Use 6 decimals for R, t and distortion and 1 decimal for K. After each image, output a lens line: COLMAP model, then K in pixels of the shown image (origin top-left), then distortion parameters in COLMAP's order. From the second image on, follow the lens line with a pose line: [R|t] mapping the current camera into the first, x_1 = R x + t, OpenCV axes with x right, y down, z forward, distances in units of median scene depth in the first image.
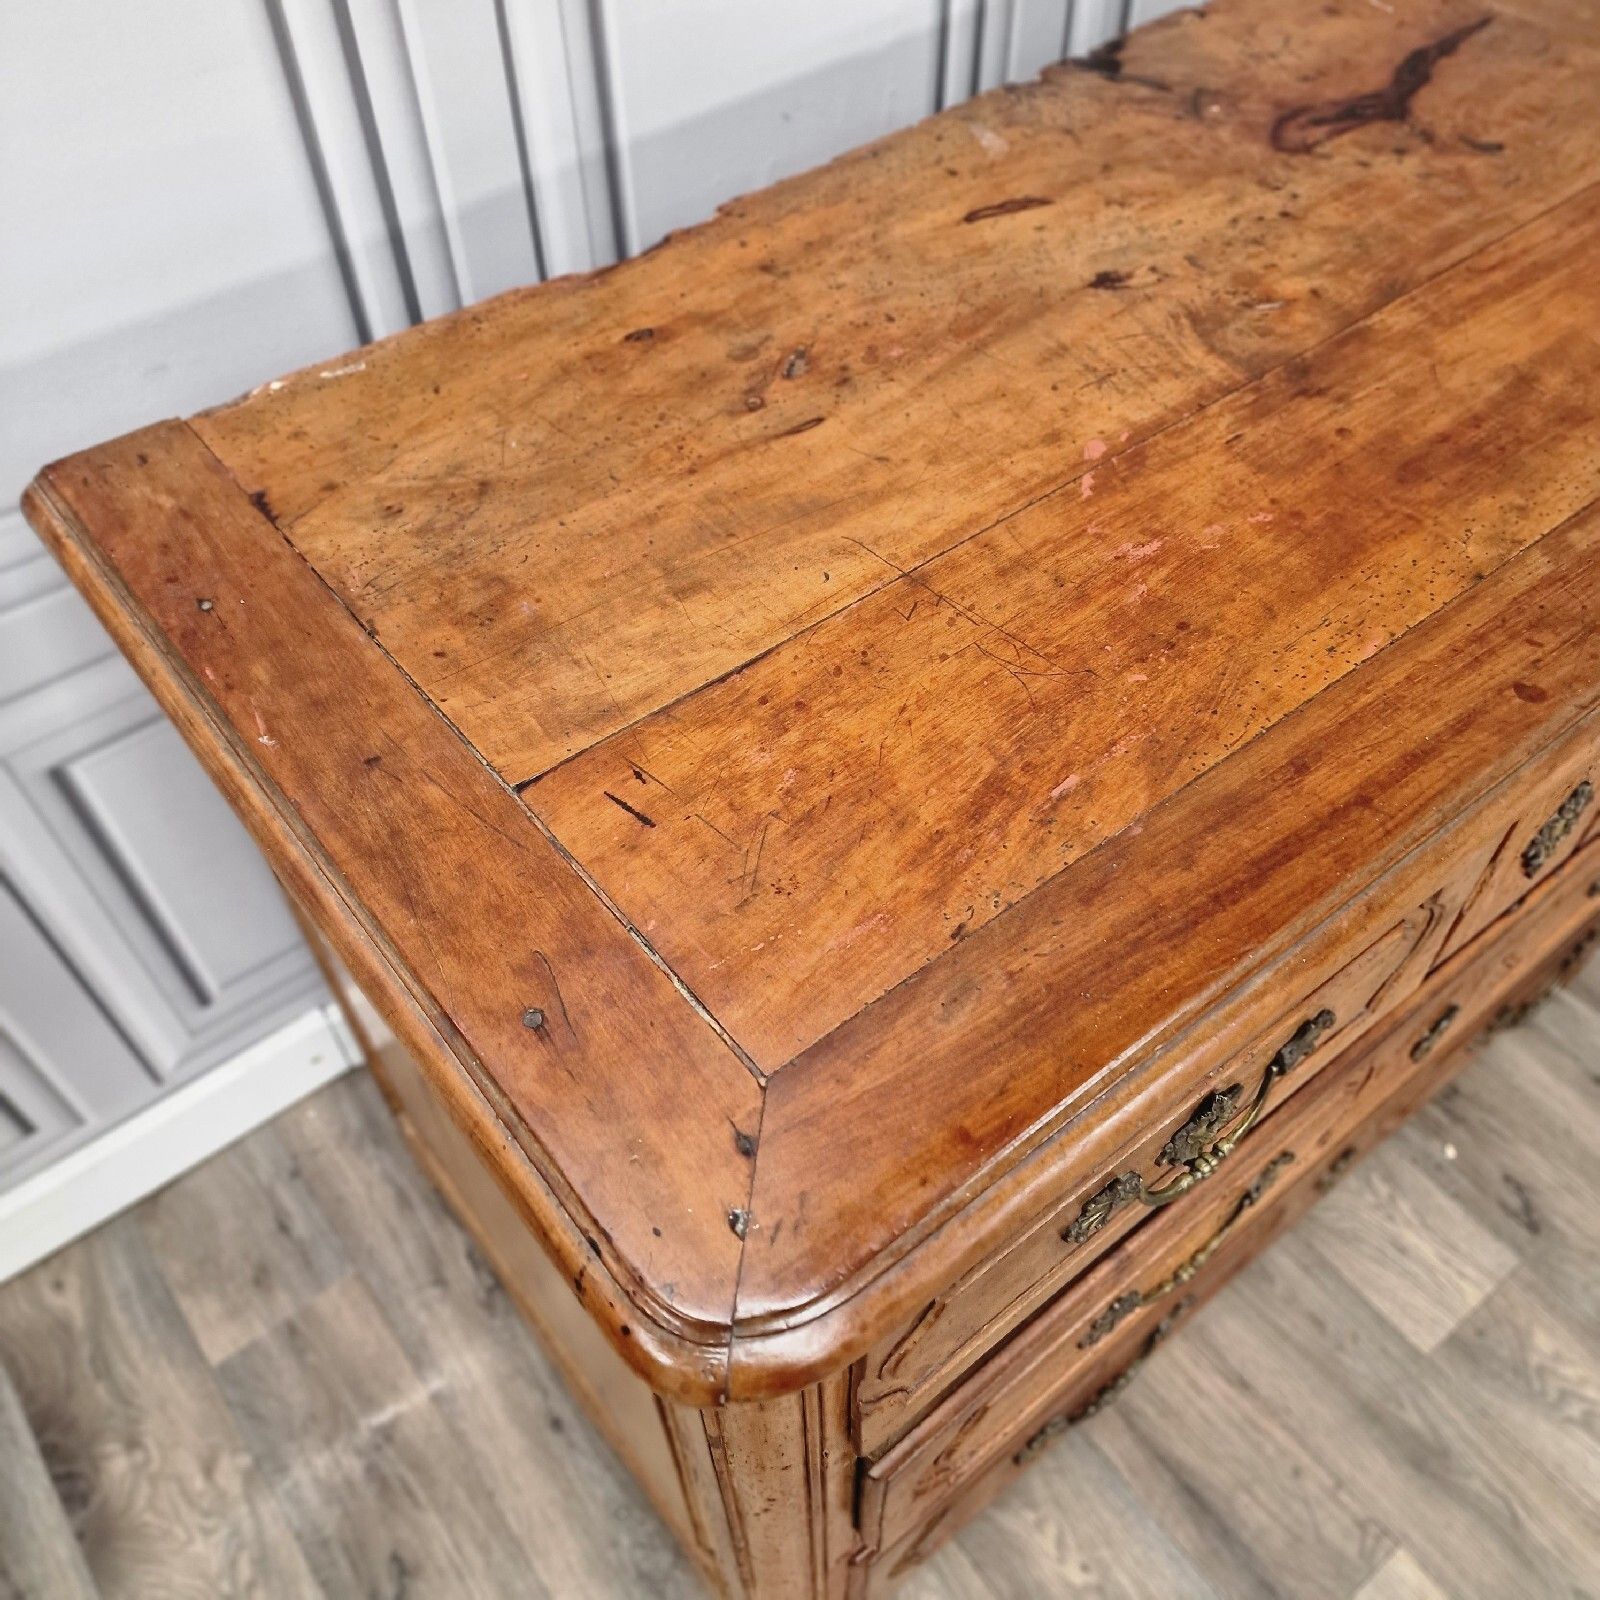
lens RADIAL K [[1441.0, 0, 798.0], [0, 1441.0, 809.2], [0, 0, 1]] dist [0.071945, -0.067582]
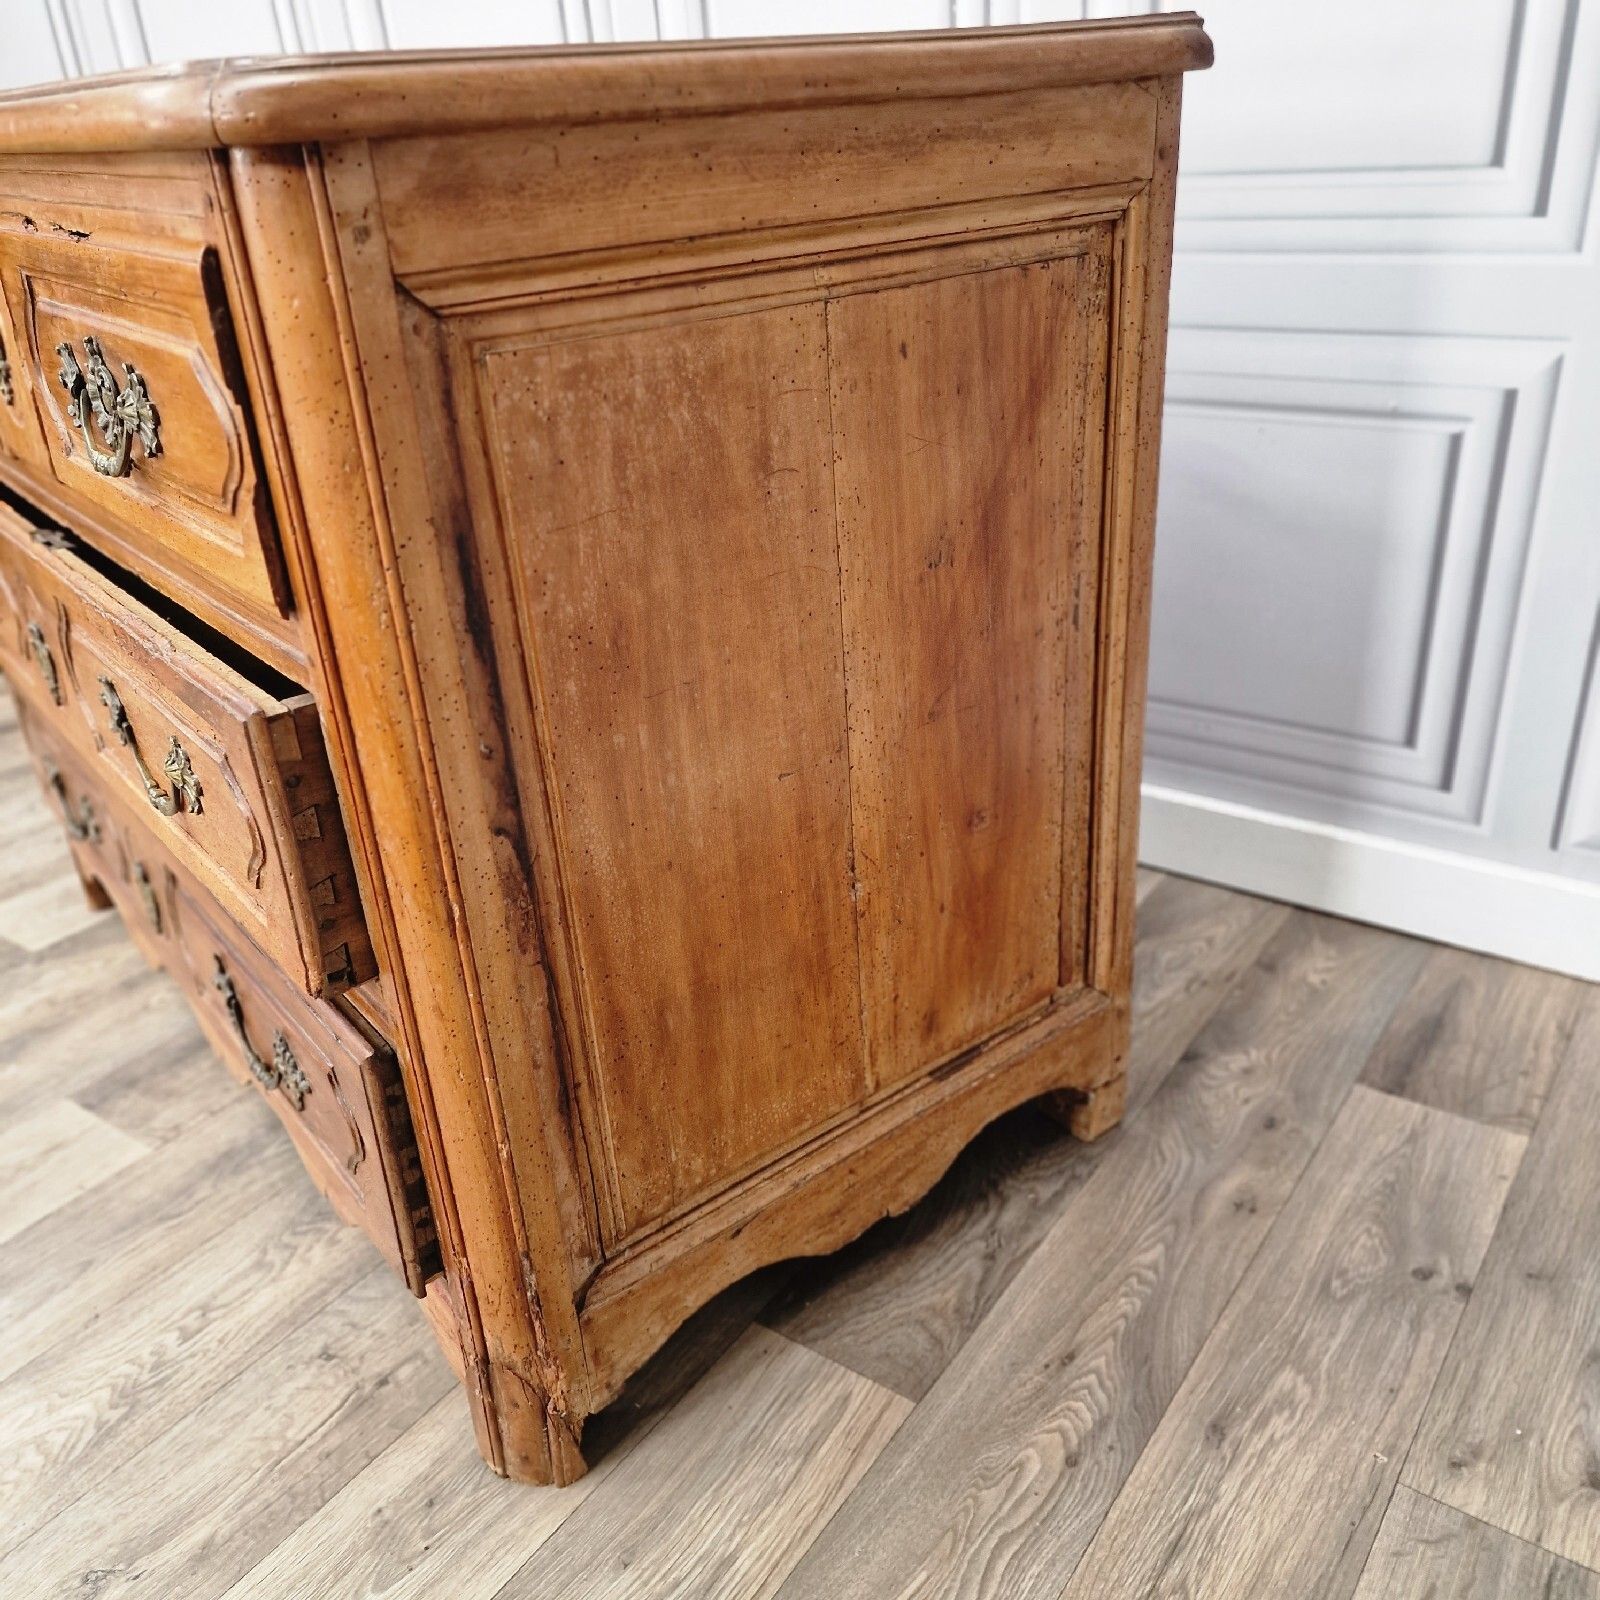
lens RADIAL K [[1428.7, 0, 812.7], [0, 1428.7, 800.4], [0, 0, 1]] dist [0.097166, -0.117383]
pose [[0.291881, 0.415502, -0.861489, 1.788390], [-0.713828, 0.694128, 0.092930, -0.160899], [0.636597, 0.587830, 0.499200, 0.811960]]
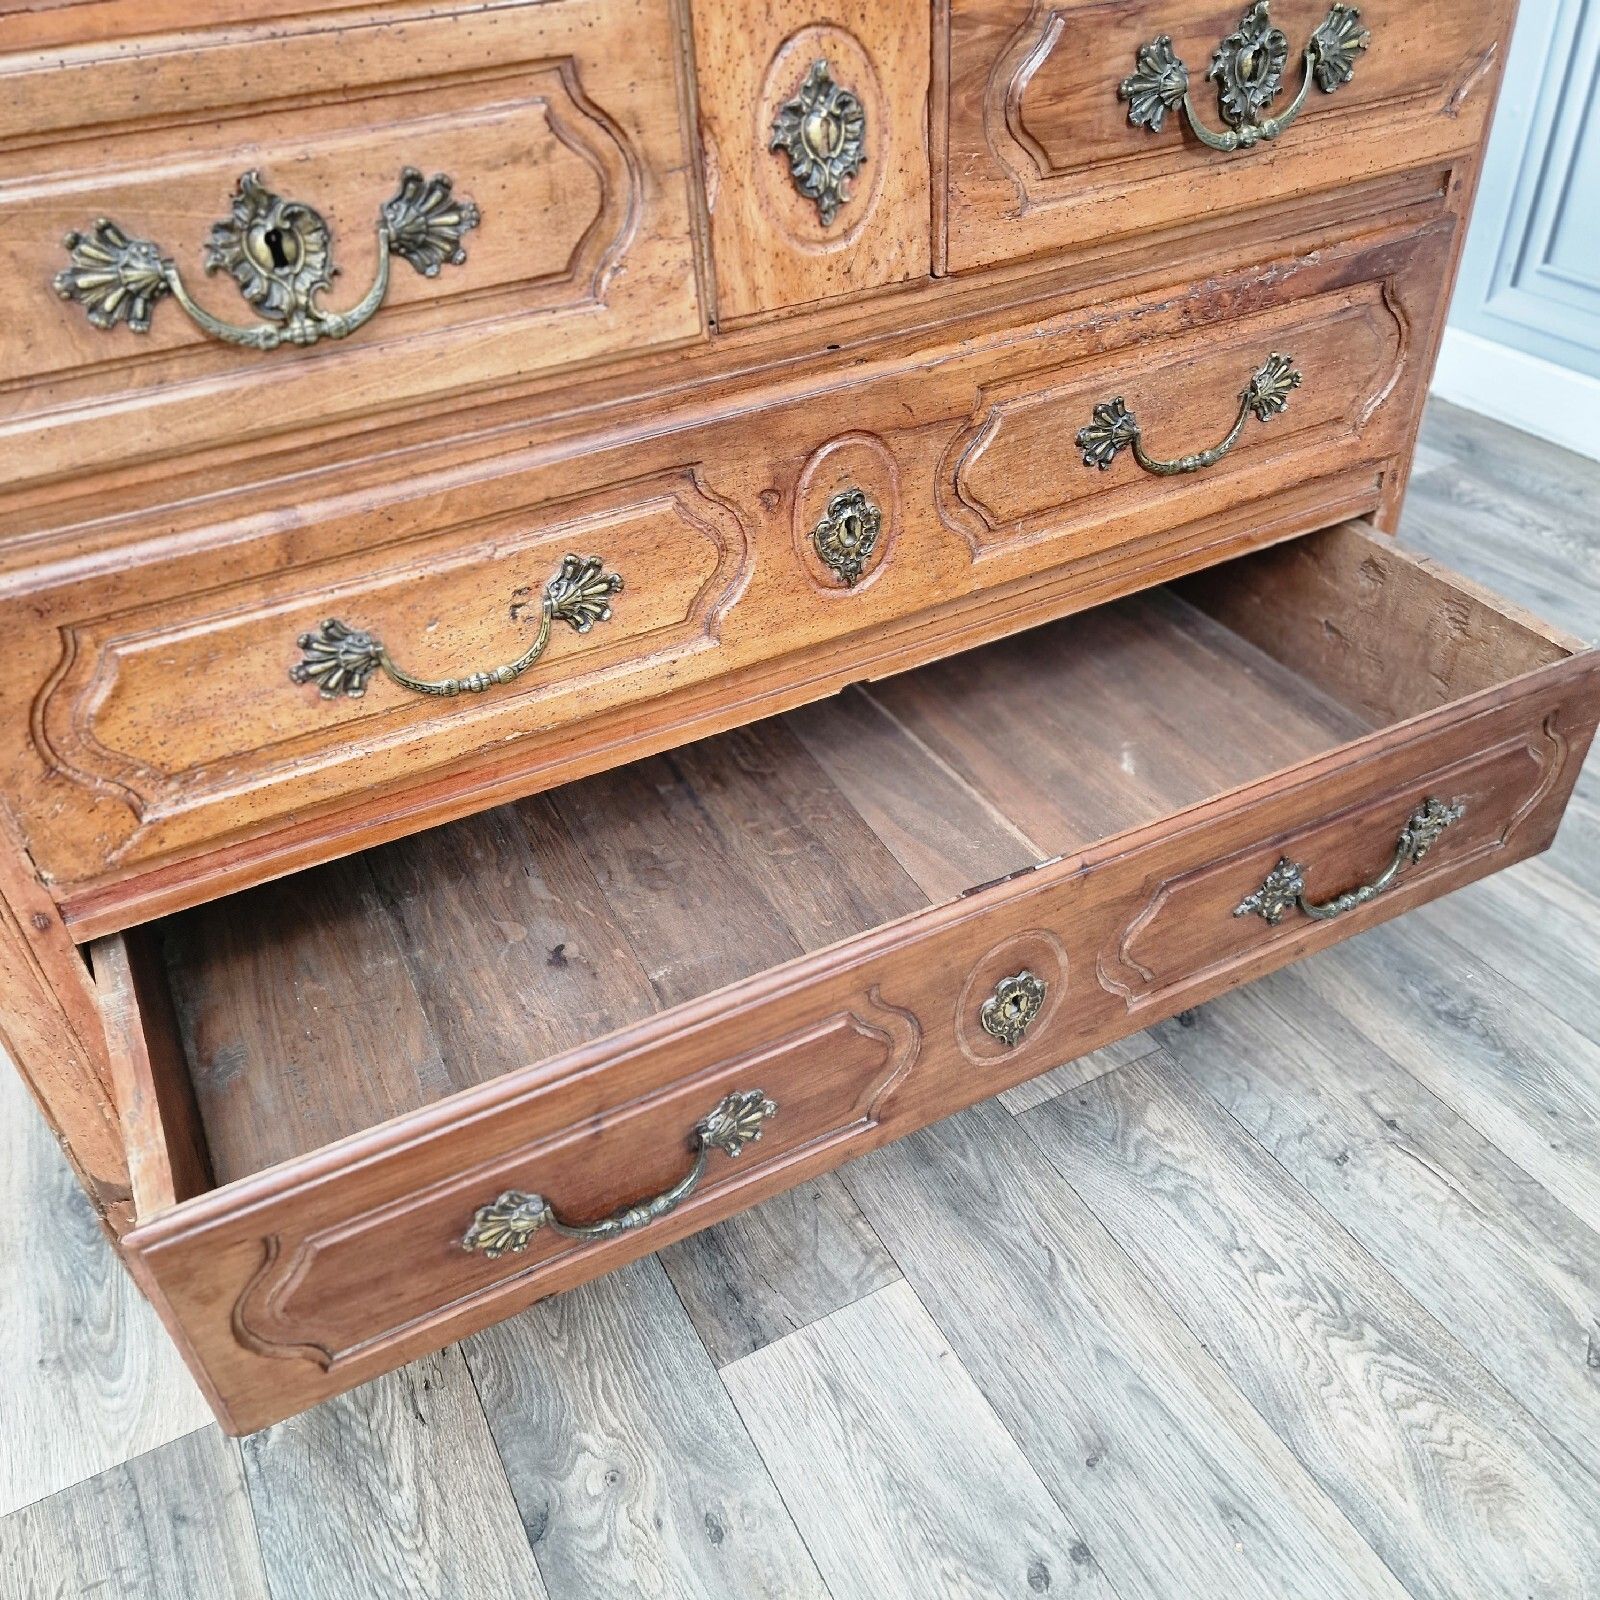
lens RADIAL K [[1441.0, 0, 798.0], [0, 1441.0, 809.2], [0, 0, 1]] dist [0.071945, -0.067582]
pose [[0.982379, 0.081983, -0.167961, 0.611668], [-0.117283, 0.970106, -0.212459, 0.556423], [0.145522, 0.228414, 0.962627, 0.166809]]
